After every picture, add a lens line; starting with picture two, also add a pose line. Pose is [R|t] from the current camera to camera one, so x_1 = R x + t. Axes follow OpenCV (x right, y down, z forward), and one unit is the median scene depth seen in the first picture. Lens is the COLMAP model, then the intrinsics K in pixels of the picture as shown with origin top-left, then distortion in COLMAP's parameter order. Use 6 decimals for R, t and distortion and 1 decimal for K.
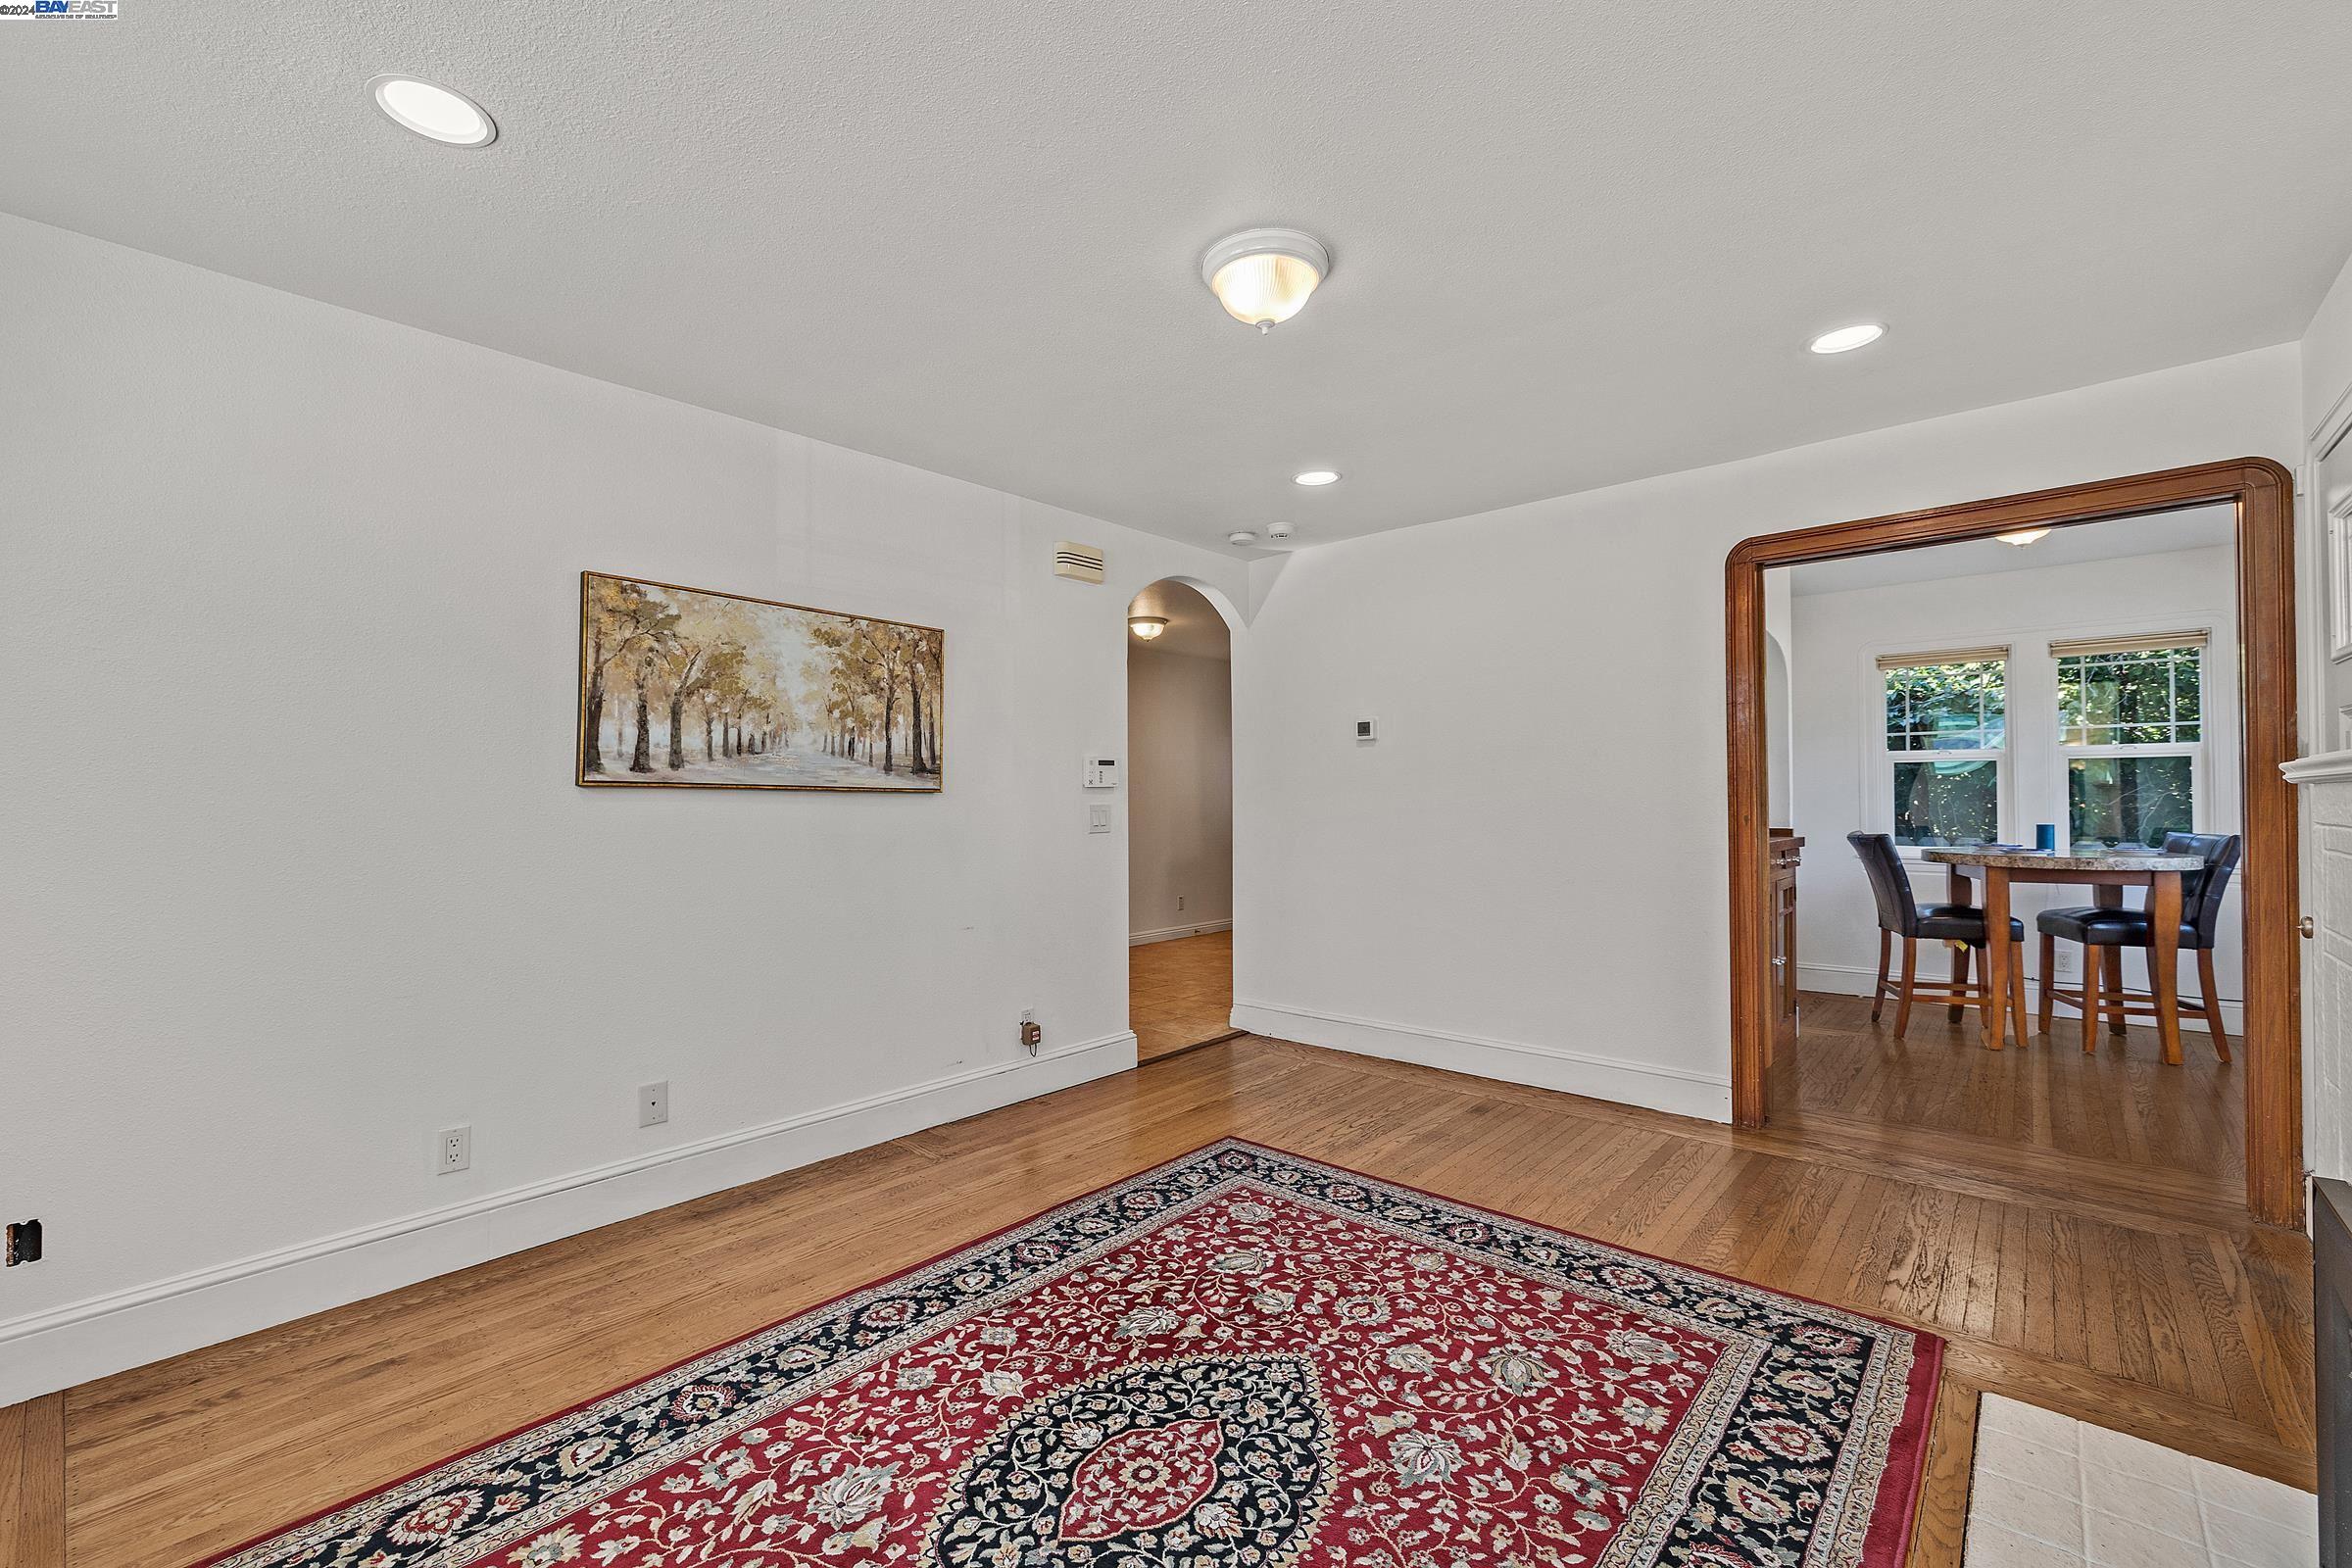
lens RADIAL K [[984.6, 0, 1169.2], [0, 984.6, 787.2], [0, 0, 1]] dist [-0.001133, 0.000578]
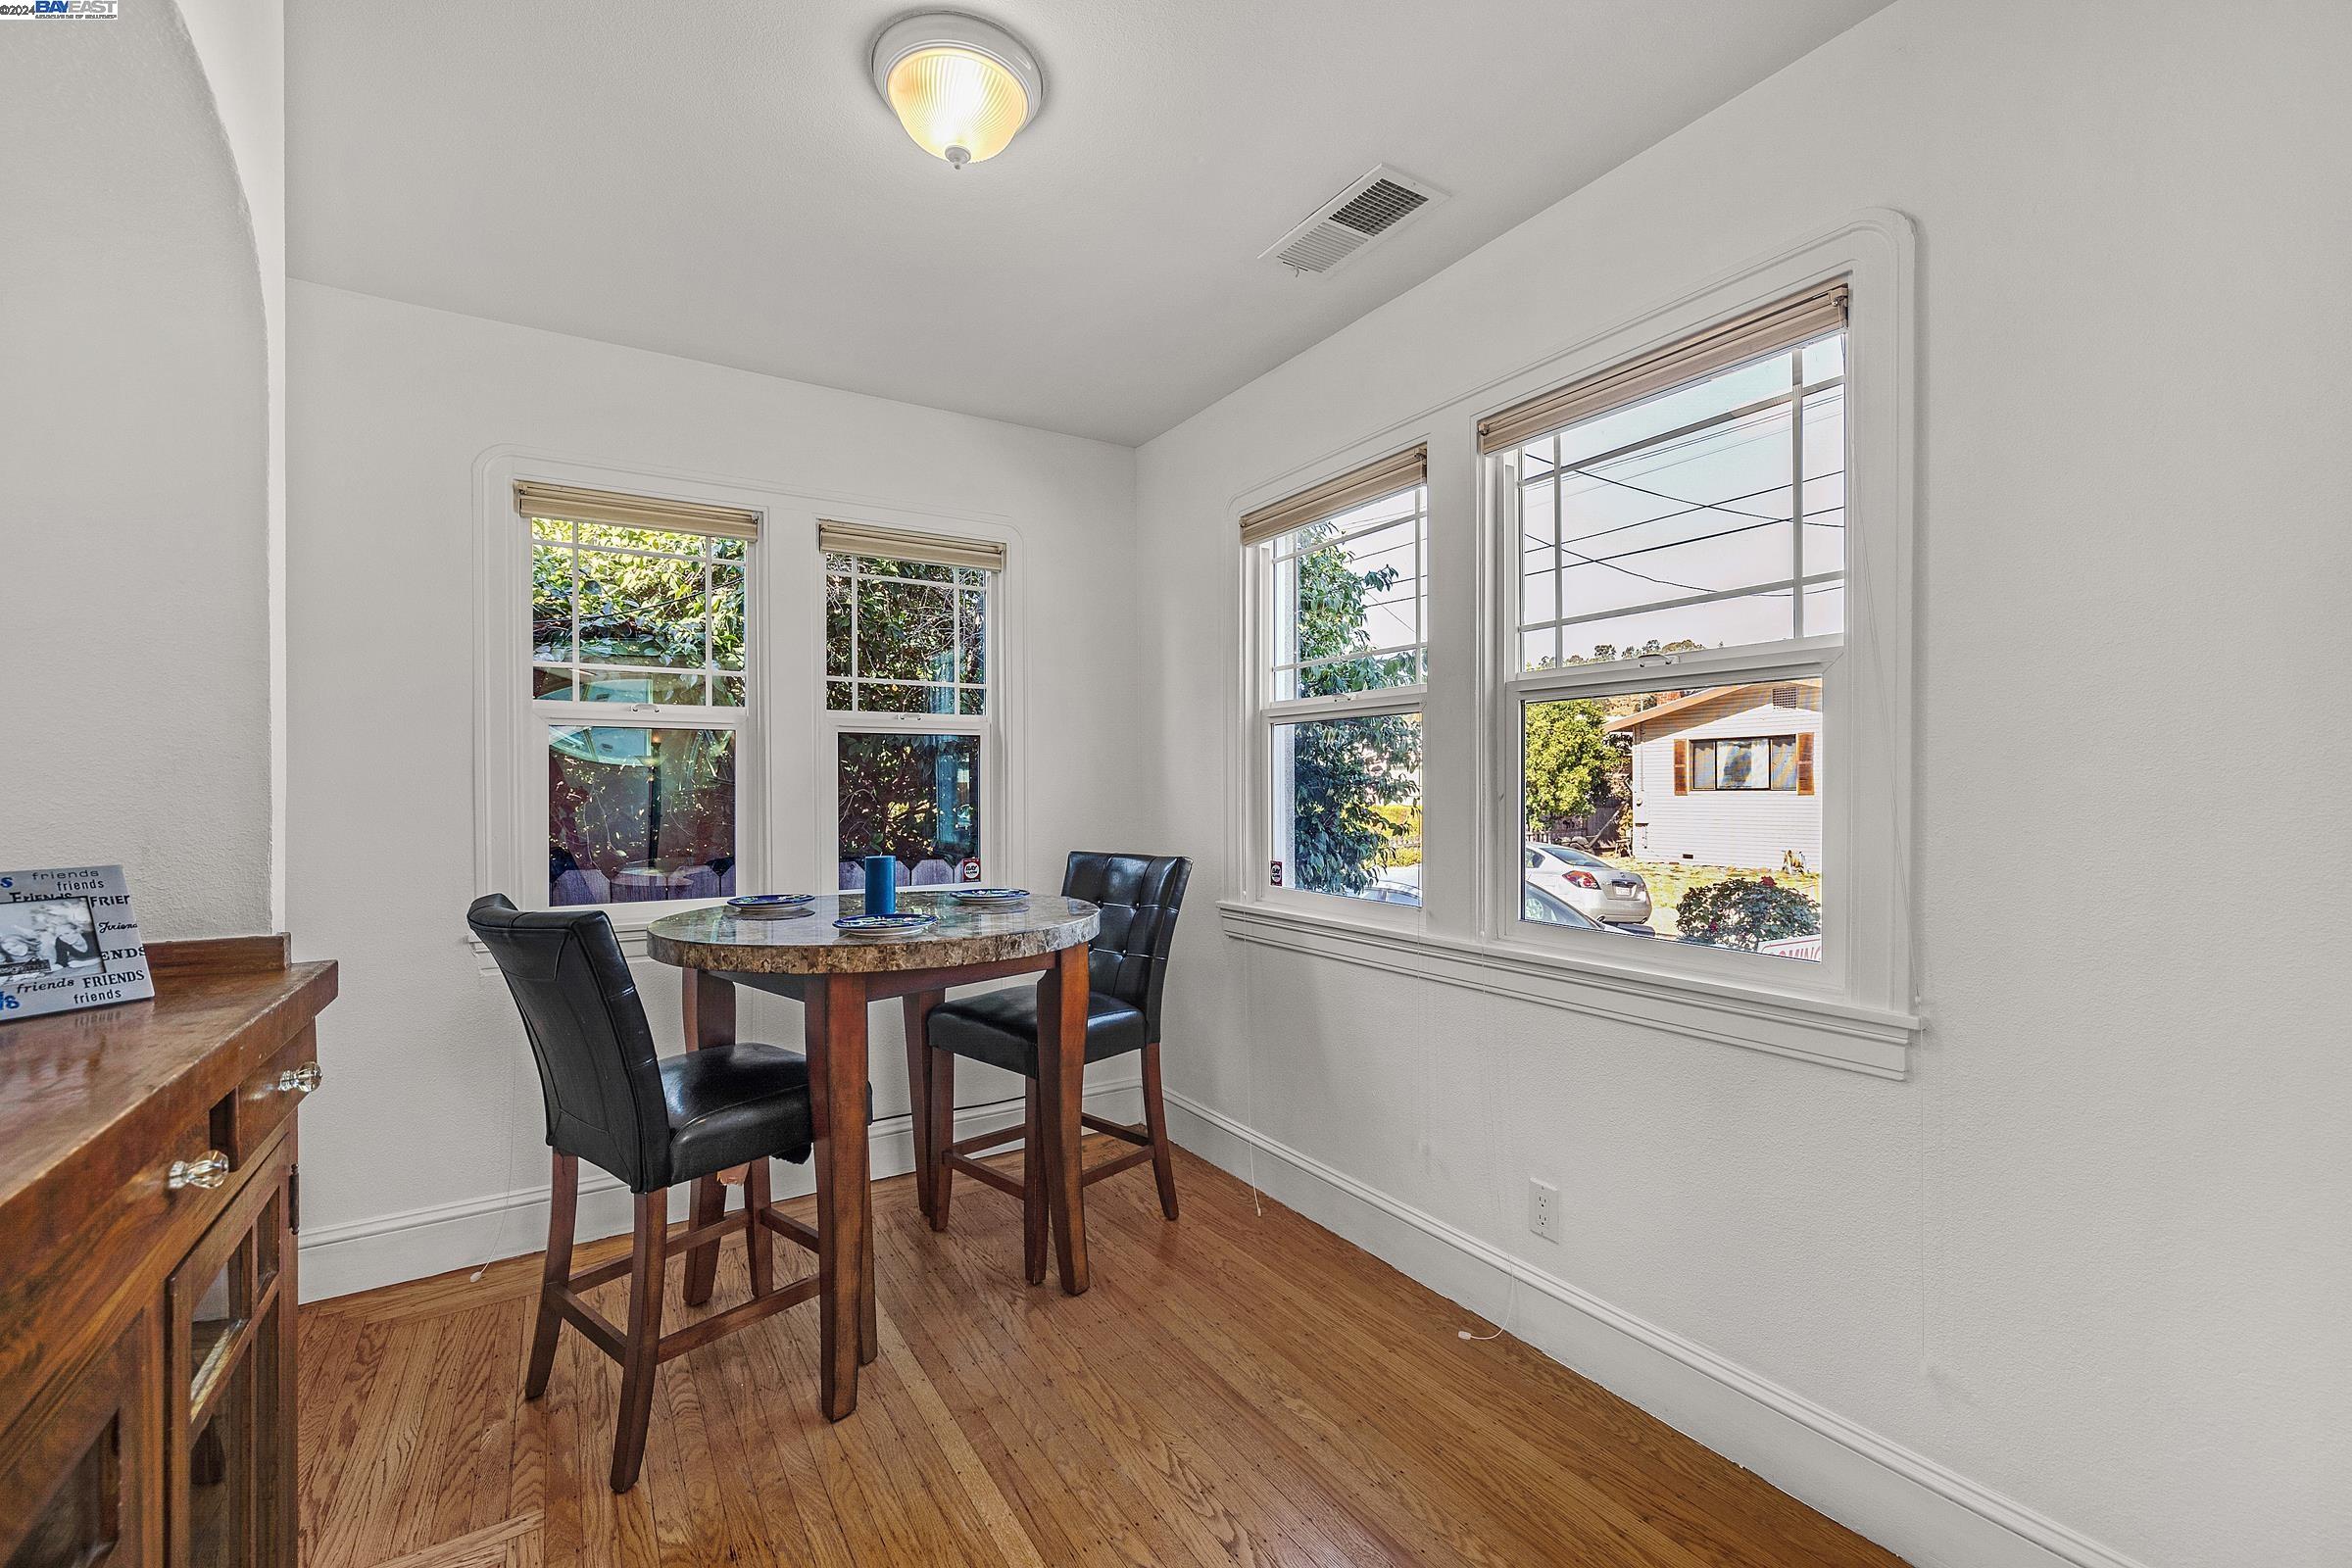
lens RADIAL K [[984.6, 0, 1167.5], [0, 984.6, 782.6], [0, 0, 1]] dist [-0.001133, 0.000578]
pose [[0.287472, 0.008981, 0.957747, 0.844468], [-0.007768, 0.999945, -0.007045, 0.007558], [-0.957757, -0.005414, 0.287526, 1.310647]]
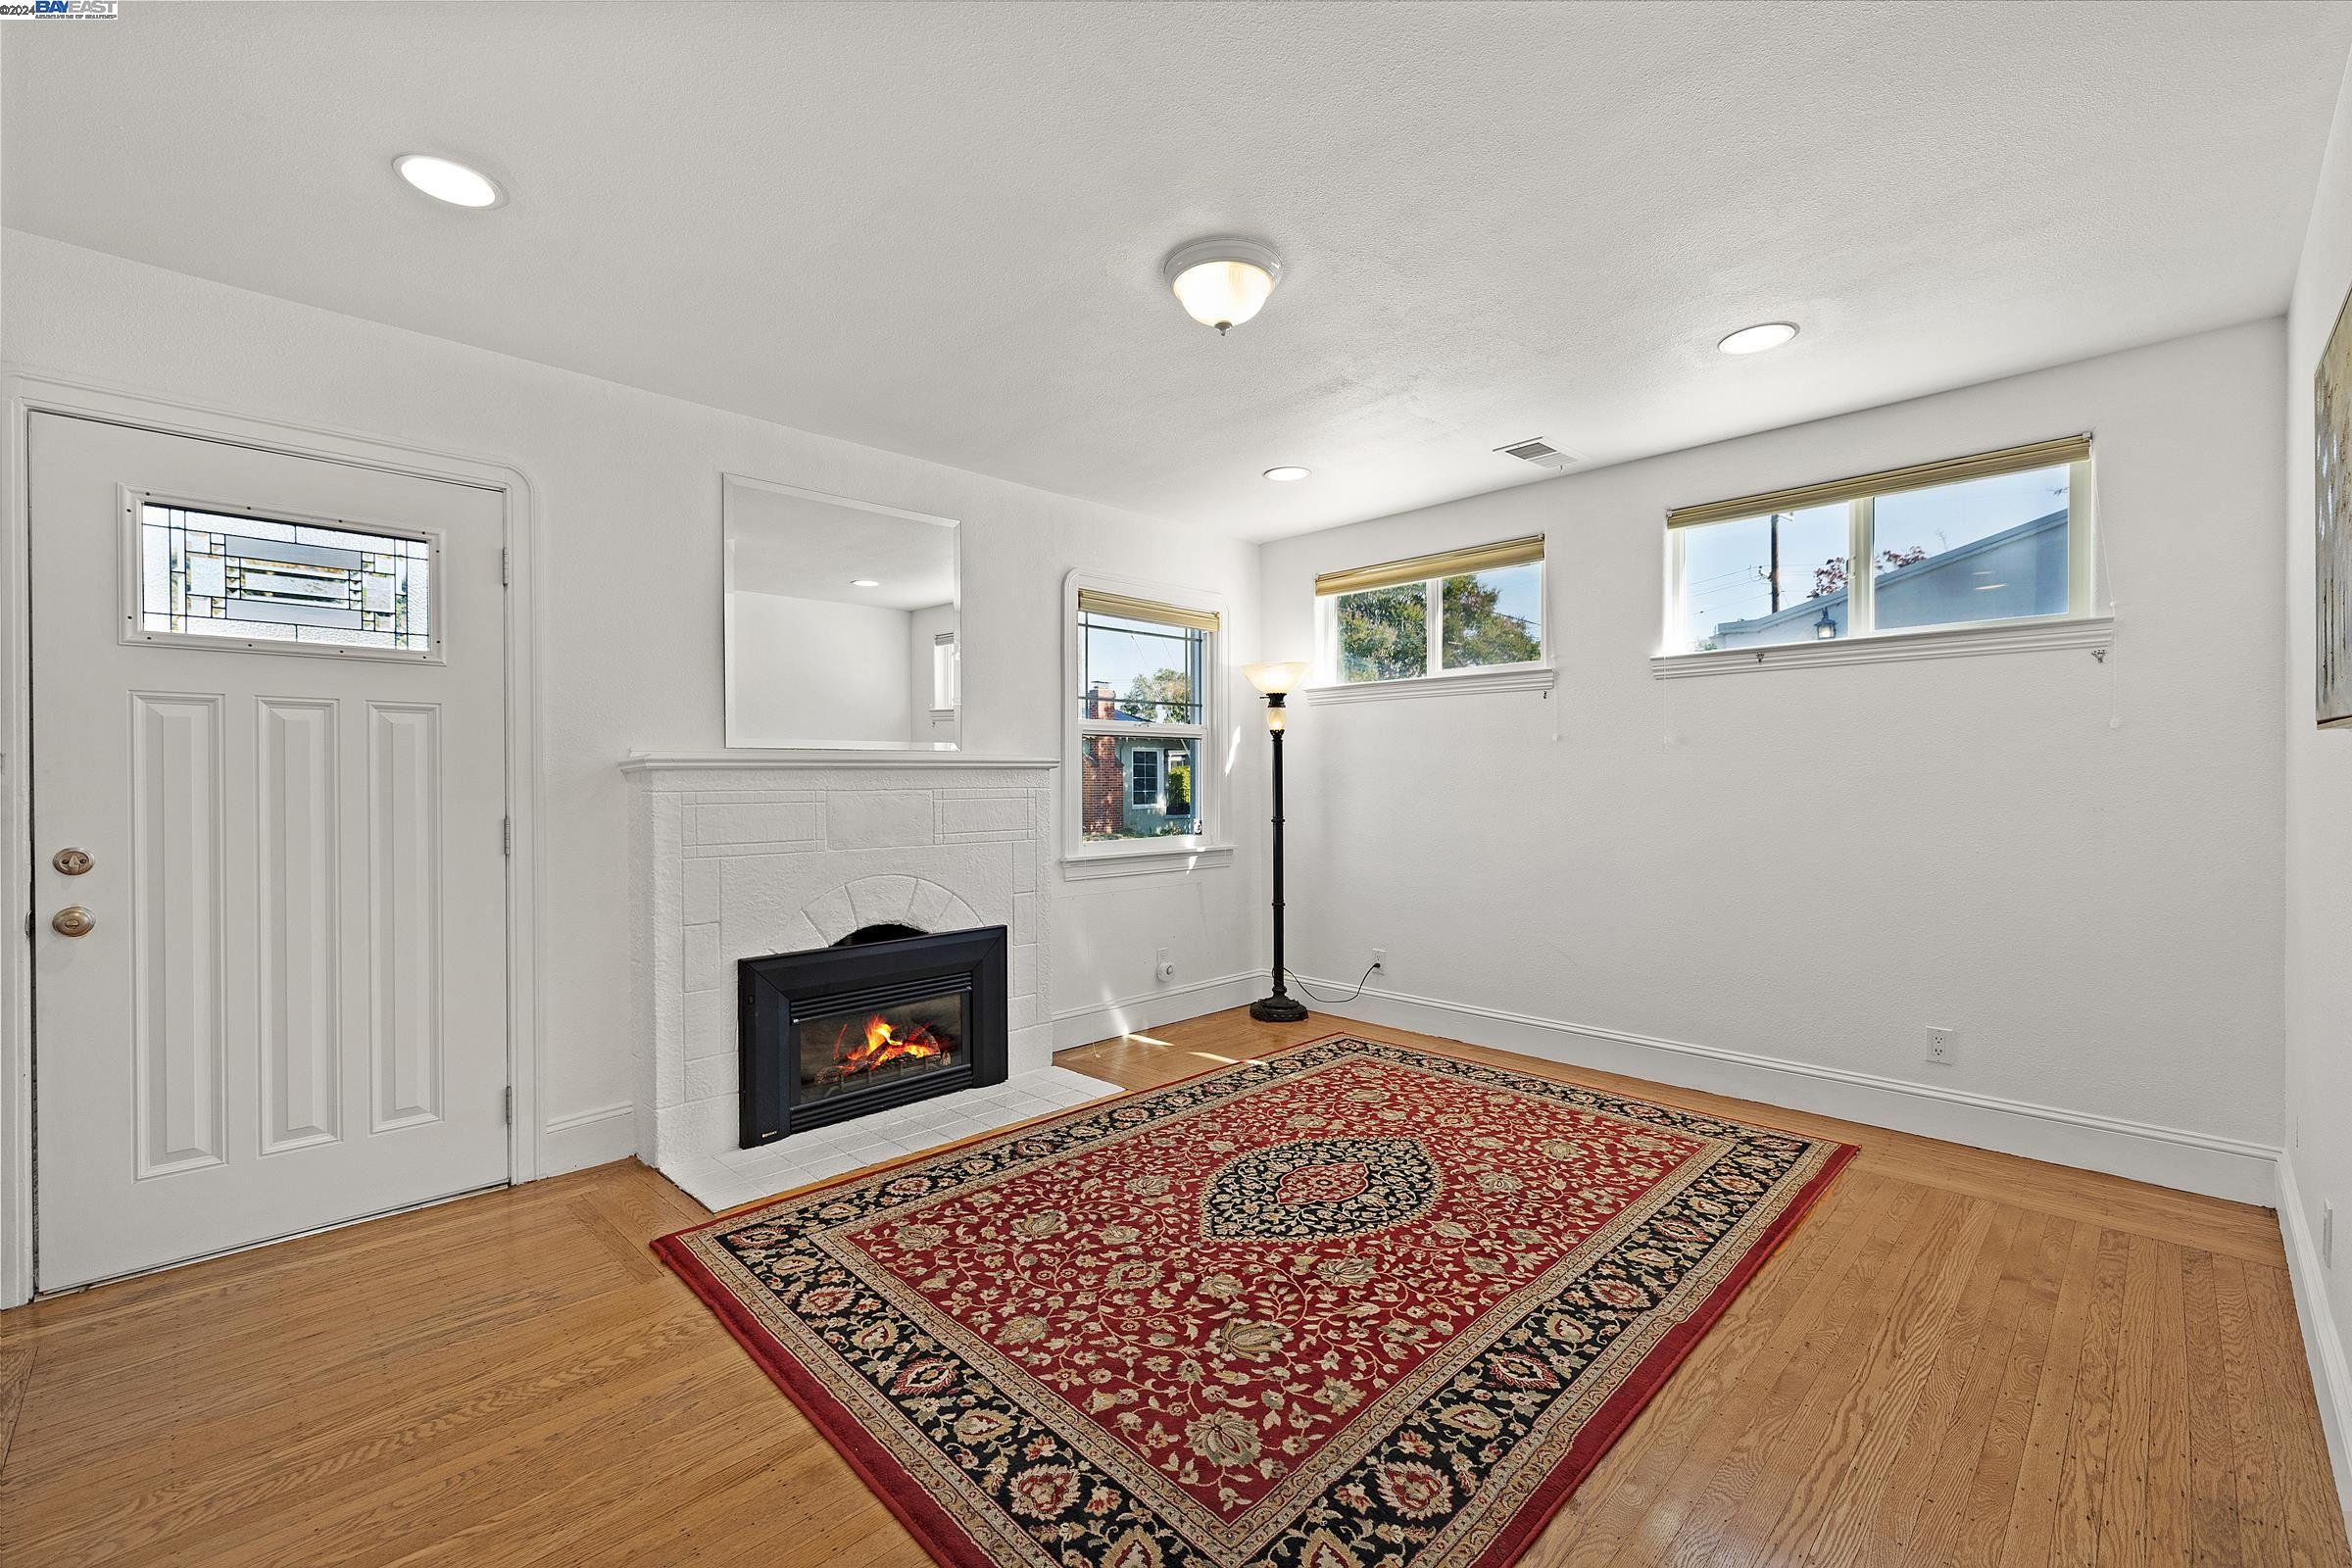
lens RADIAL K [[984.6, 0, 1169.5], [0, 984.6, 783.8], [0, 0, 1]] dist [-0.001133, 0.000578]
pose [[-0.997926, 0.012008, 0.063234, 0.078140], [0.011624, 0.999912, -0.006446, 0.028216], [-0.063306, -0.005697, -0.997978, 1.718704]]
